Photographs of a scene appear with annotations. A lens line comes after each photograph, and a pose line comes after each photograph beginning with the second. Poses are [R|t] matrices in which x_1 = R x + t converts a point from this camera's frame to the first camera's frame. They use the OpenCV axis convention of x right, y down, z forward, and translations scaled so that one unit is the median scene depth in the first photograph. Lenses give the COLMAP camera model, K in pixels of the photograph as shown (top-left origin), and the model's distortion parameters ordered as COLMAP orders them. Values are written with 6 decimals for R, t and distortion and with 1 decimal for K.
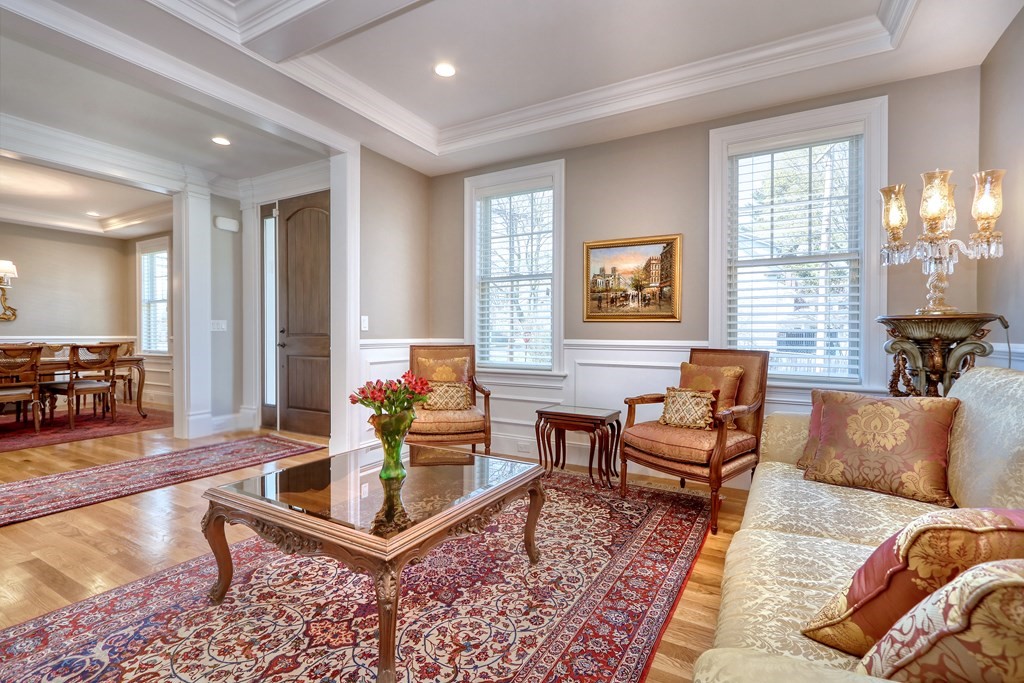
lens RADIAL K [[474.6, 0, 517.3], [0, 474.6, 337.6], [0, 0, 1]] dist [-0.000734, 0.000393]
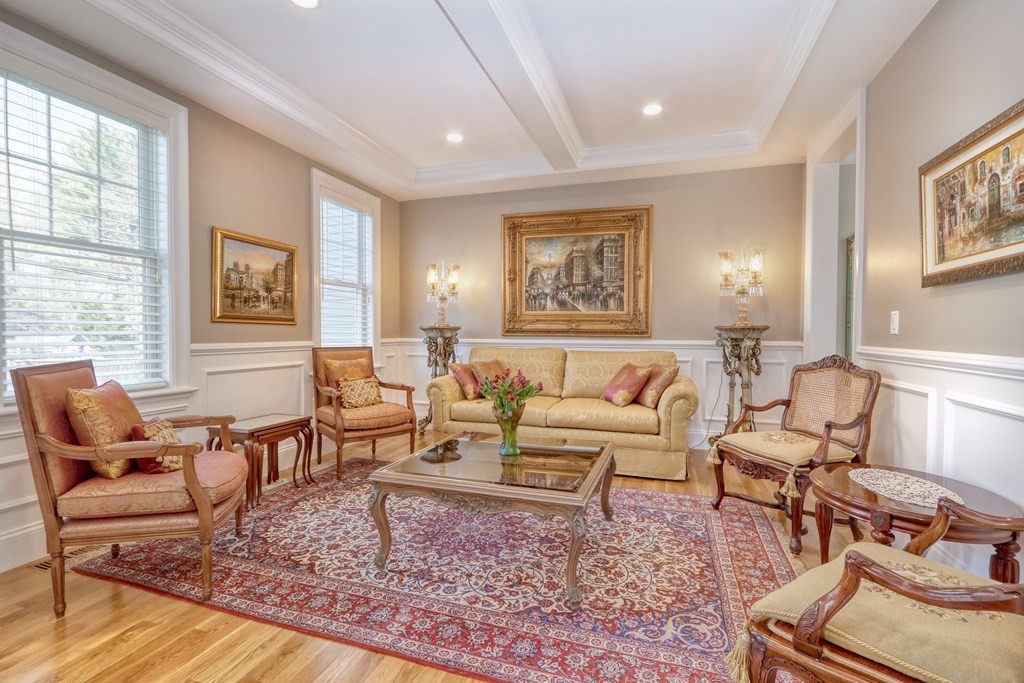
lens RADIAL K [[474.6, 0, 512.4], [0, 474.6, 343.5], [0, 0, 1]] dist [-0.000734, 0.000393]
pose [[-0.206705, -0.025862, 0.978061, -0.899605], [0.002894, 0.999630, 0.027044, -0.019100], [-0.978399, 0.008421, -0.206554, 0.759486]]
